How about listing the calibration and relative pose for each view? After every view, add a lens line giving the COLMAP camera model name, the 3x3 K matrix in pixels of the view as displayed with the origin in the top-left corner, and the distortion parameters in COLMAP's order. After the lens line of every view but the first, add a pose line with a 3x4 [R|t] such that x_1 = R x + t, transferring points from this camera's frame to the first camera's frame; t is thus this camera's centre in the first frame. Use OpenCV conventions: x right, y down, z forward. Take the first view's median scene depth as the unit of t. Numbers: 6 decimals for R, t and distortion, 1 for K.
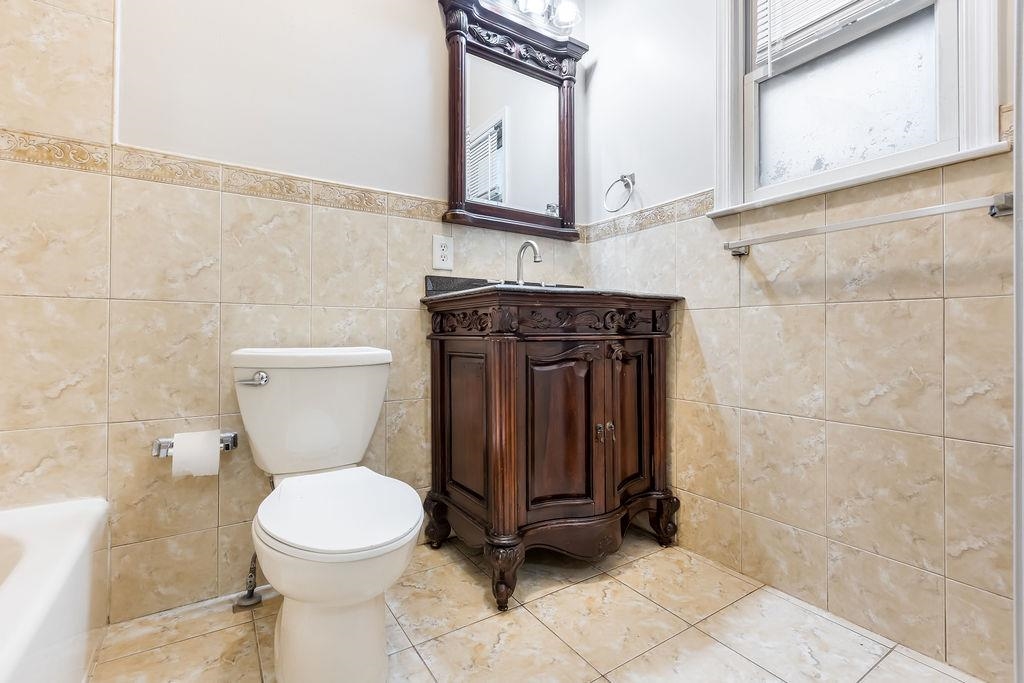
lens RADIAL K [[459.5, 0, 513.0], [0, 459.5, 329.7], [0, 0, 1]] dist [0.000101, -0.000401]
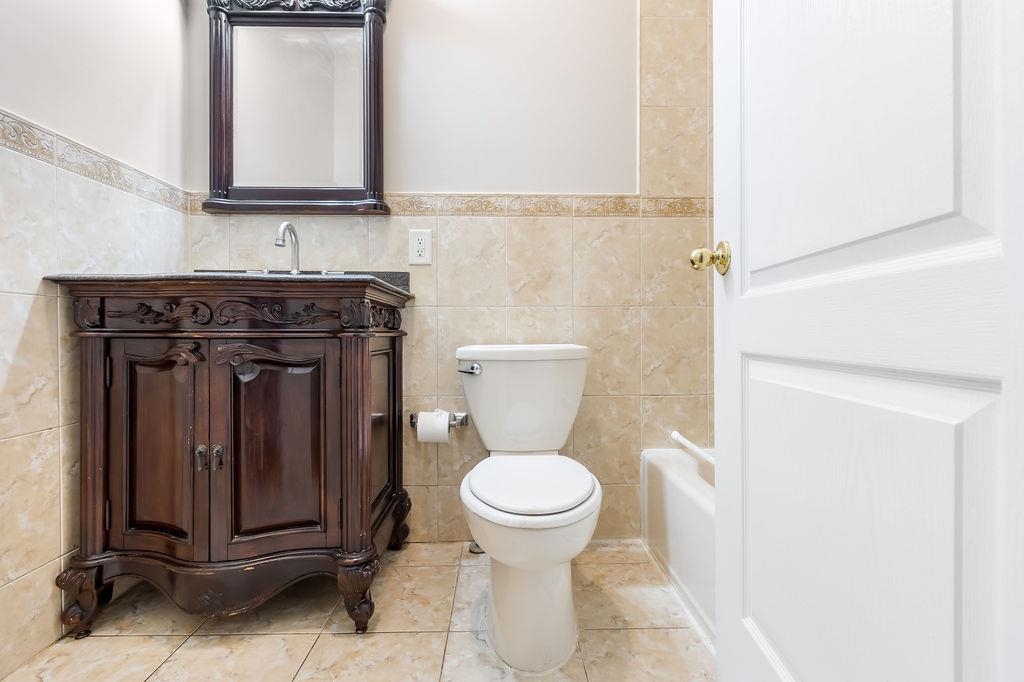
lens RADIAL K [[438.7, 0, 512.0], [0, 438.7, 341.0], [0, 0, 1]] dist [-0.000897, -0.000171]
pose [[0.854751, 0.010683, -0.518928, 0.768511], [0.004685, 0.999589, 0.028295, 0.007072], [0.519017, -0.026616, 0.854349, 0.482886]]
